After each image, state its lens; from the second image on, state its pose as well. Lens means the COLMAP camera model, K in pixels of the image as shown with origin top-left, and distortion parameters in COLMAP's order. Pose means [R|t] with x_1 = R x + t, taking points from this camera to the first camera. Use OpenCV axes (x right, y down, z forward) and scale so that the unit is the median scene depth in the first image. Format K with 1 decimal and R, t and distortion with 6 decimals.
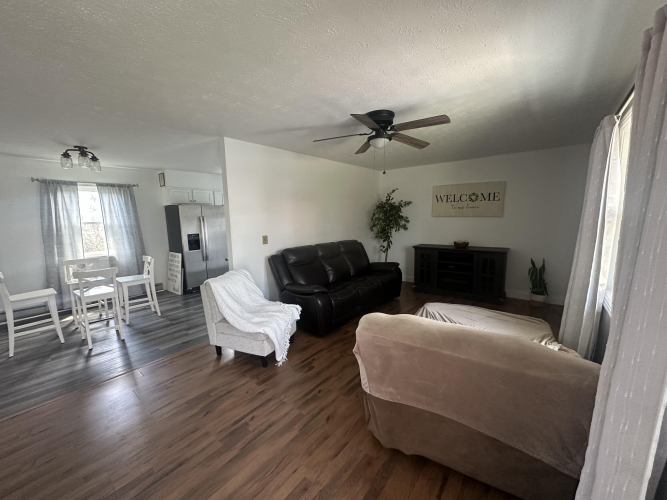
lens RADIAL K [[268.3, 0, 332.6], [0, 268.3, 247.8], [0, 0, 1]] dist [-0.000614, -0.000344]
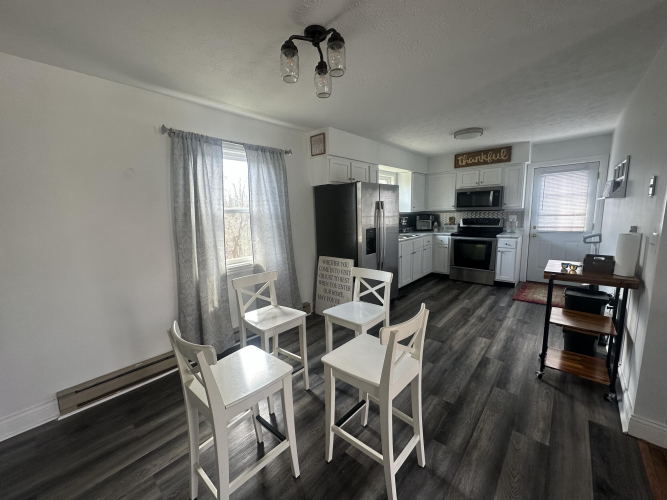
lens RADIAL K [[268.3, 0, 334.1], [0, 268.3, 249.4], [0, 0, 1]] dist [-0.000614, -0.000344]
pose [[0.999264, -0.004925, -0.038037, -0.646844], [0.005586, 0.999835, 0.017270, -0.015203], [0.037945, -0.017470, 0.999127, 0.396153]]
